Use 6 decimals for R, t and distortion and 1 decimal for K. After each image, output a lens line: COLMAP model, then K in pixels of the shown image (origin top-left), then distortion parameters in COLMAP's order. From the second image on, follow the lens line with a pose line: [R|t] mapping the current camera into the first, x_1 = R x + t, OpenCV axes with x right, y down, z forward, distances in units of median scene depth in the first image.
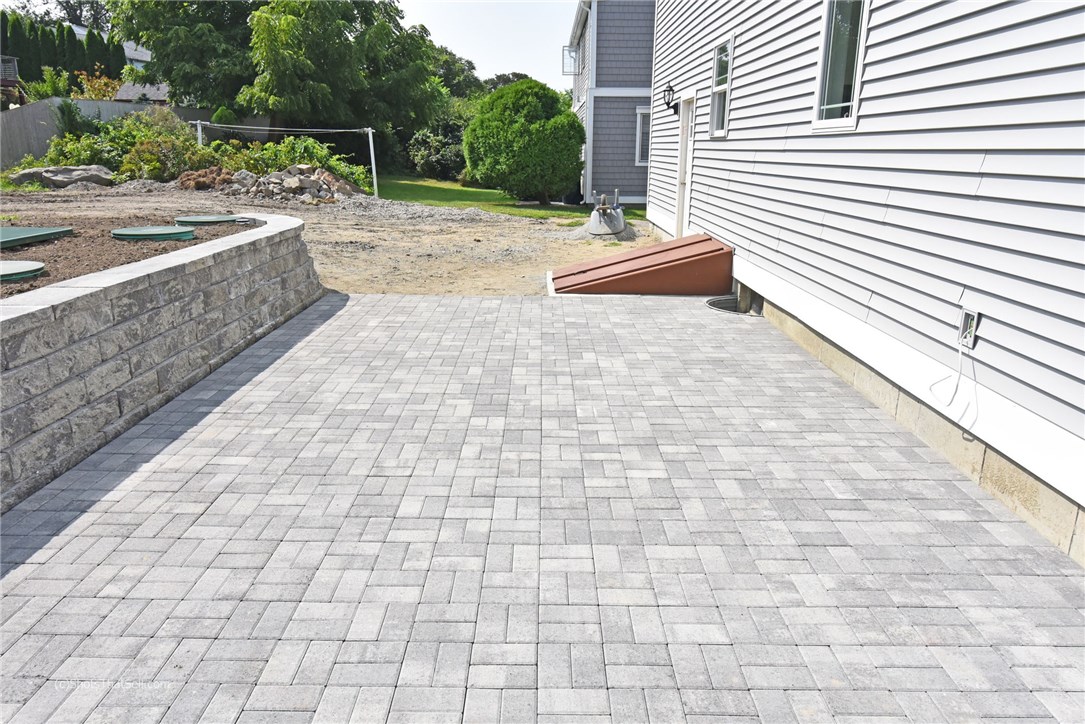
lens RADIAL K [[737.9, 0, 538.3], [0, 737.9, 360.4], [0, 0, 1]] dist [-0.001349, -0.000523]
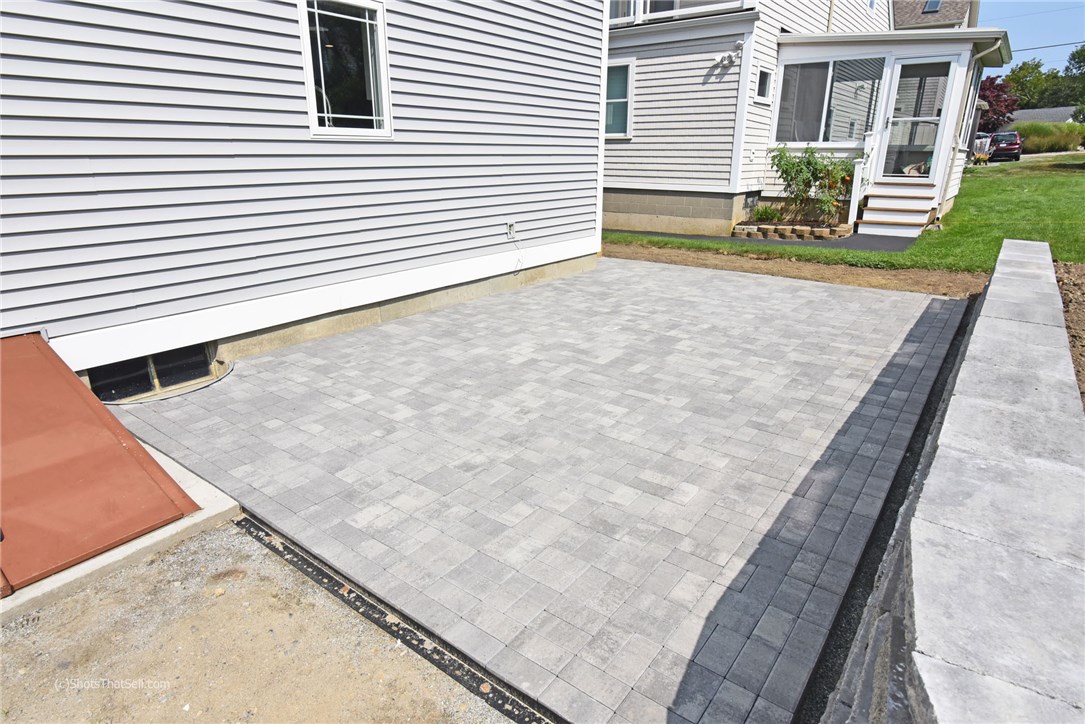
lens RADIAL K [[590.9, 0, 539.3], [0, 590.9, 359.2], [0, 0, 1]] dist [0.001693, 0.000207]
pose [[-0.790052, -0.213860, 0.574528, -0.485406], [0.158924, 0.833690, 0.528871, -0.498879], [-0.592082, 0.509141, -0.624671, 1.696978]]
